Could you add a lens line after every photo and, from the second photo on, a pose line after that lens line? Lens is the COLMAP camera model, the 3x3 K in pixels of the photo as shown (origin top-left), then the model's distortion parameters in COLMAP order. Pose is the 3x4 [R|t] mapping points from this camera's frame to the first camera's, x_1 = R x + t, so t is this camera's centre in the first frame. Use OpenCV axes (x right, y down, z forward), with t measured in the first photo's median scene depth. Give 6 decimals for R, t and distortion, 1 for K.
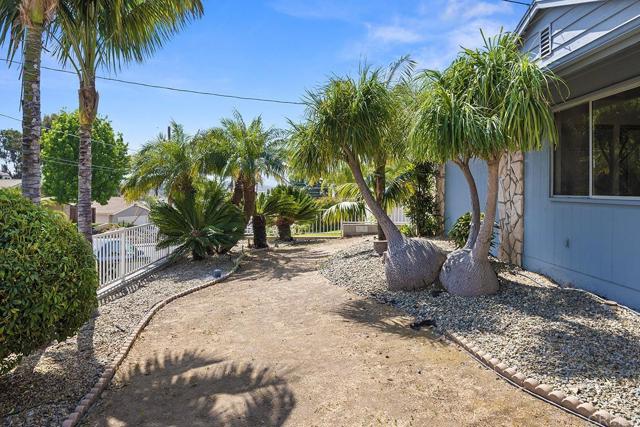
lens RADIAL K [[465.3, 0, 319.8], [0, 465.3, 186.5], [0, 0, 1]] dist [0.002197, -0.000616]
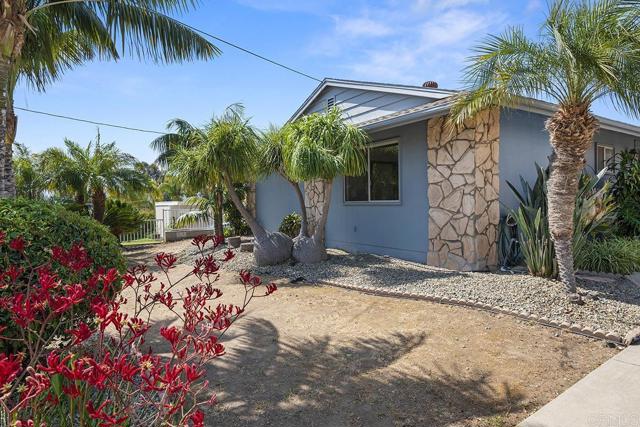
lens RADIAL K [[376.6, 0, 320.0], [0, 376.6, 213.5], [0, 0, 1]] dist [-0.001645, -0.000582]
pose [[0.859373, -0.033732, 0.510235, -0.307772], [0.016057, 0.999110, 0.039007, 0.008581], [-0.511097, -0.025329, 0.859150, -0.142145]]
